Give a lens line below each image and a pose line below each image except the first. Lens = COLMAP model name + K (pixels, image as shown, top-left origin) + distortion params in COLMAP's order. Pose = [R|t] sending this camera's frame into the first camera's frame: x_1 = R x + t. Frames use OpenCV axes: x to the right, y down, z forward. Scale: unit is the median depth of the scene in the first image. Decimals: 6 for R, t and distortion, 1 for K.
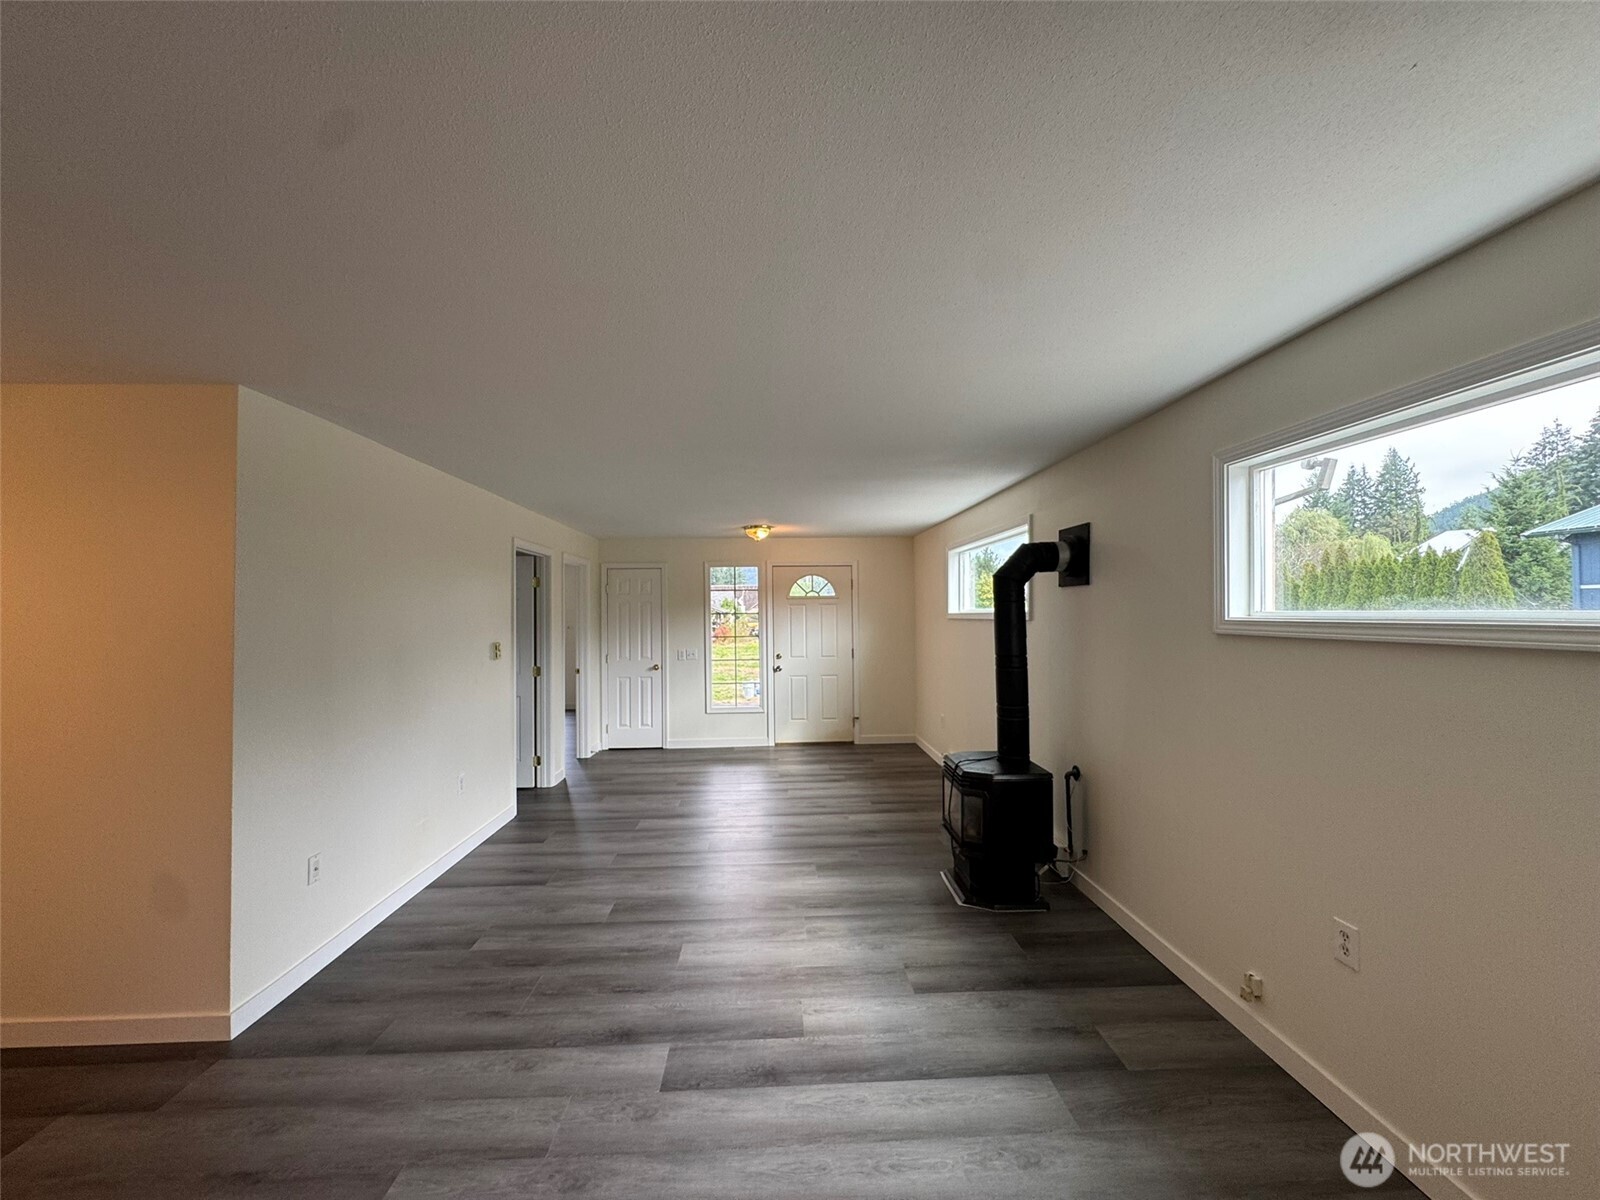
lens RADIAL K [[639.5, 0, 800.0], [0, 639.5, 600.0], [0, 0, 1]] dist [-0.011229, 0.000534]
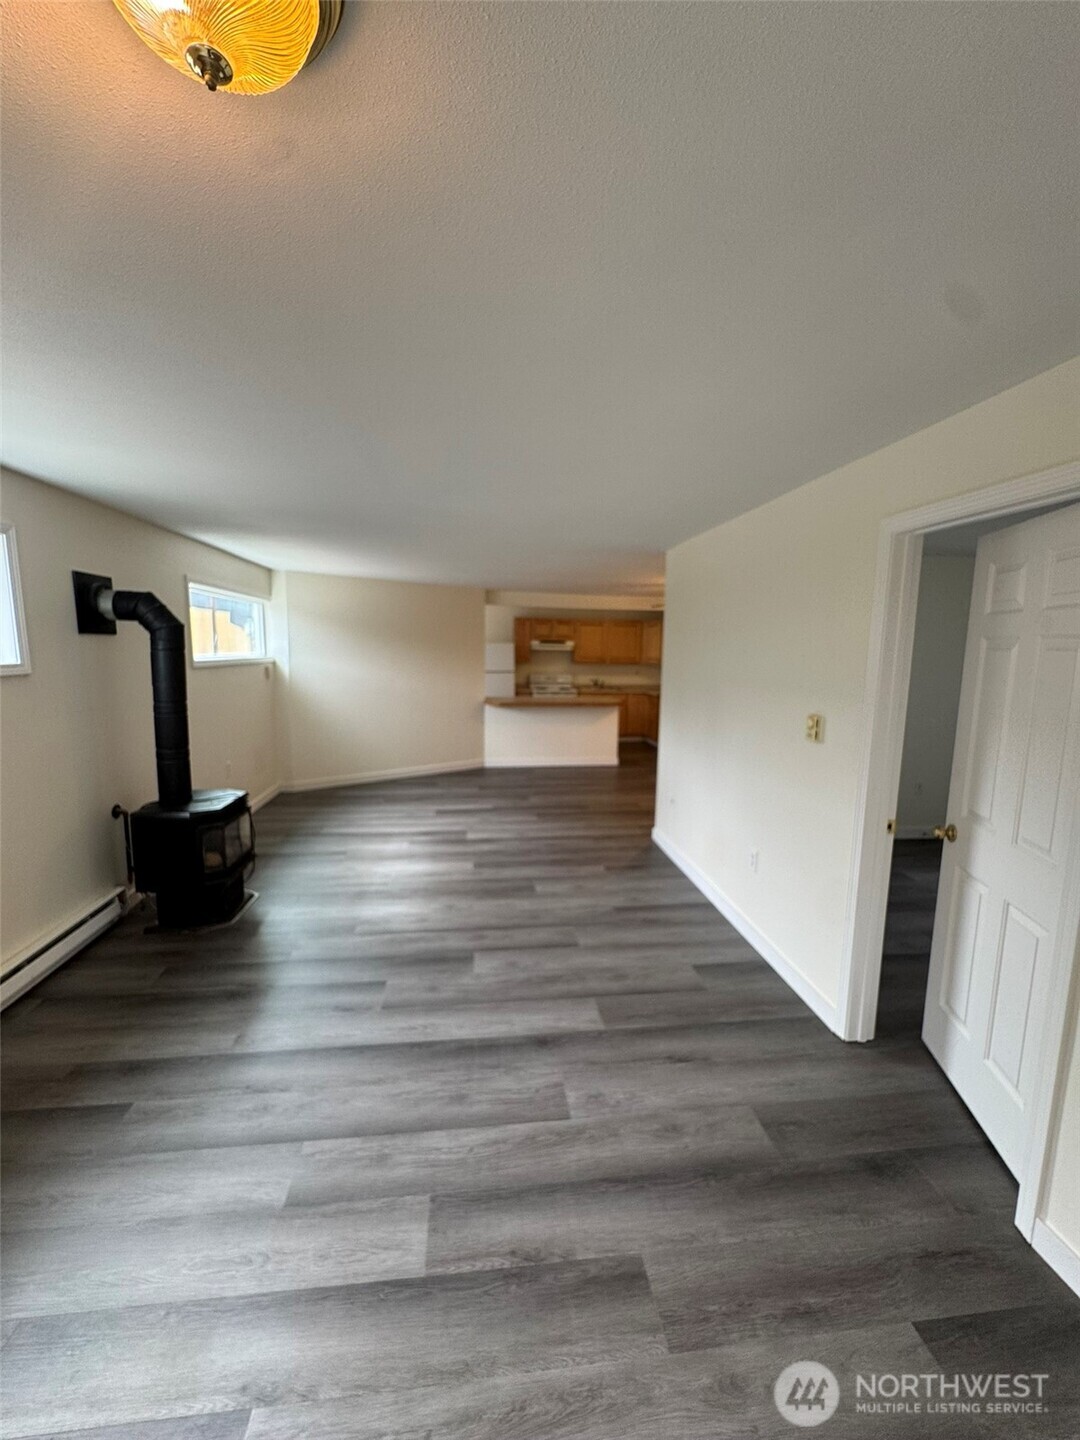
lens RADIAL K [[575.6, 0, 545.2], [0, 575.6, 720.4], [0, 0, 1]] dist [-0.011229, 0.000534]
pose [[-0.996241, 0.005478, -0.086451, -0.190194], [-0.004222, 0.993742, 0.111621, 0.011582], [0.086522, 0.111566, -0.989983, 1.864860]]
